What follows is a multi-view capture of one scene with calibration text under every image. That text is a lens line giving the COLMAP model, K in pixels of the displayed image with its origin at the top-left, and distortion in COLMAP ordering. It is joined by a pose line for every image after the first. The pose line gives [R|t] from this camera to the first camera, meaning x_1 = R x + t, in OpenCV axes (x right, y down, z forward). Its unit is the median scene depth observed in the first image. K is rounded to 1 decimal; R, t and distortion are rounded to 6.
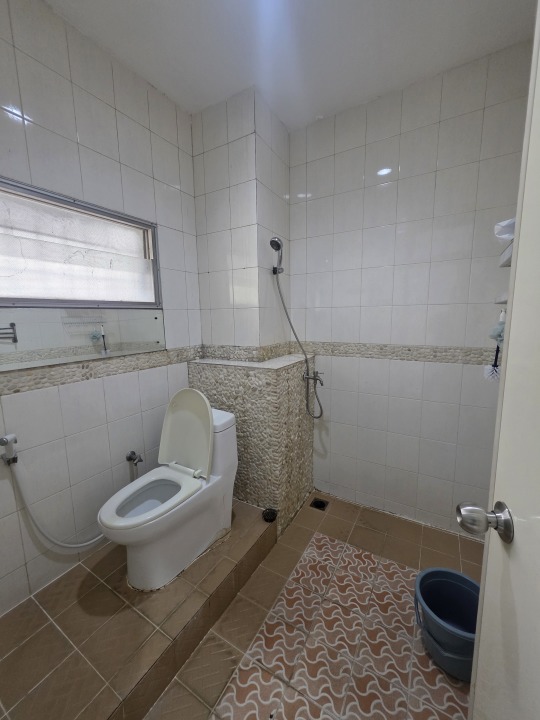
lens RADIAL K [[286.8, 0, 269.4], [0, 286.8, 357.1], [0, 0, 1]] dist [-0.003429, -0.000476]
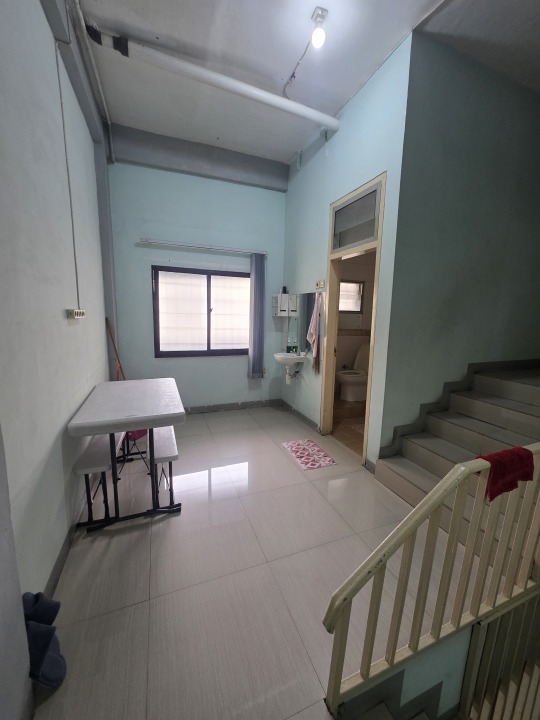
lens RADIAL K [[286.8, 0, 270.9], [0, 286.8, 364.0], [0, 0, 1]] dist [-0.003429, -0.000476]
pose [[0.789206, 0.123484, -0.601586, 0.608688], [-0.123102, 0.991504, 0.042026, 0.285870], [0.601664, 0.040889, 0.797702, -1.596439]]
